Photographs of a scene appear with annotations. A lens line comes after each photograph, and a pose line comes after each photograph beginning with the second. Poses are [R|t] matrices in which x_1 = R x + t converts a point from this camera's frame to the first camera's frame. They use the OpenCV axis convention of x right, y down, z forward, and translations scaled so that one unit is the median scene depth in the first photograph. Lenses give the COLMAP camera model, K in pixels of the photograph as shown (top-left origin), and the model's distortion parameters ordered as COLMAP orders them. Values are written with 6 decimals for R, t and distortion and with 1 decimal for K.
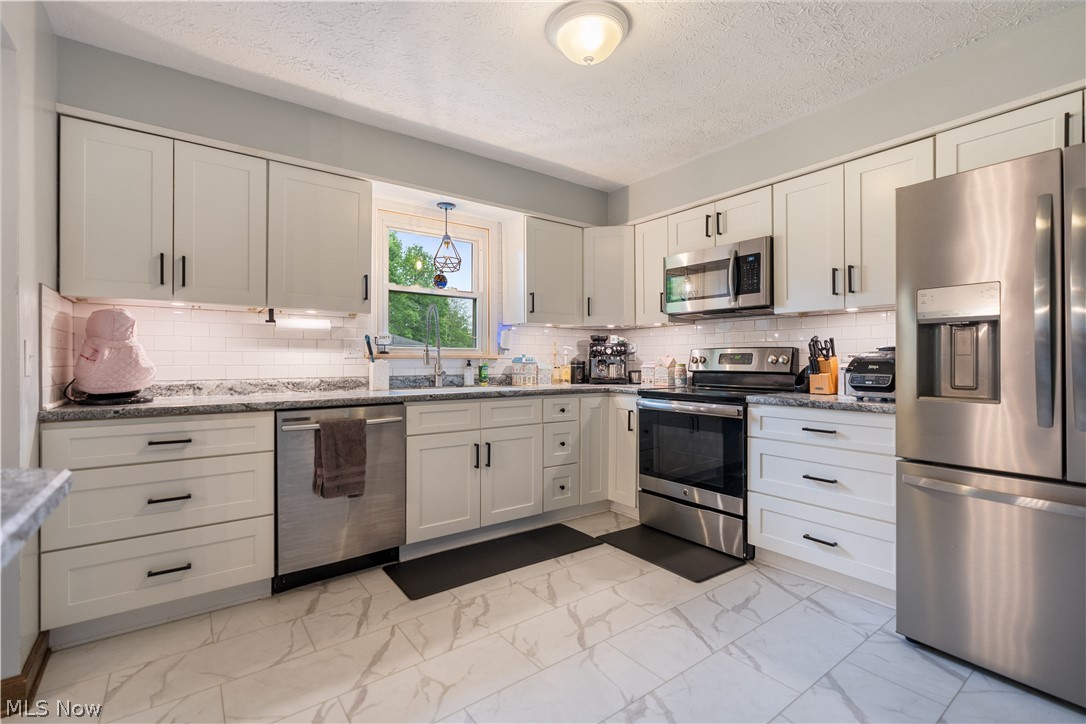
lens RADIAL K [[487.2, 0, 543.0], [0, 487.2, 362.0], [0, 0, 1]] dist [-0.002954, 0.000251]
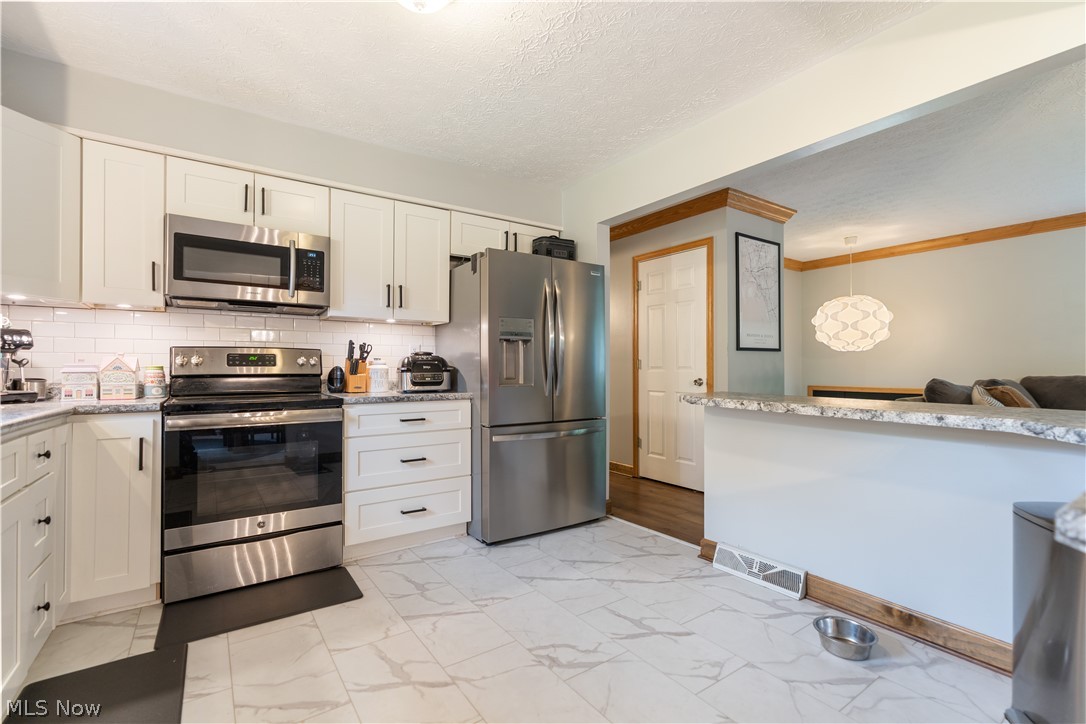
lens RADIAL K [[486.2, 0, 545.3], [0, 486.2, 365.6], [0, 0, 1]] dist [-0.001918, 0.000638]
pose [[0.026229, 0.005908, 0.999639, -0.527268], [0.005302, 0.999968, -0.006049, 0.013200], [-0.999642, 0.005458, 0.026196, 0.536407]]
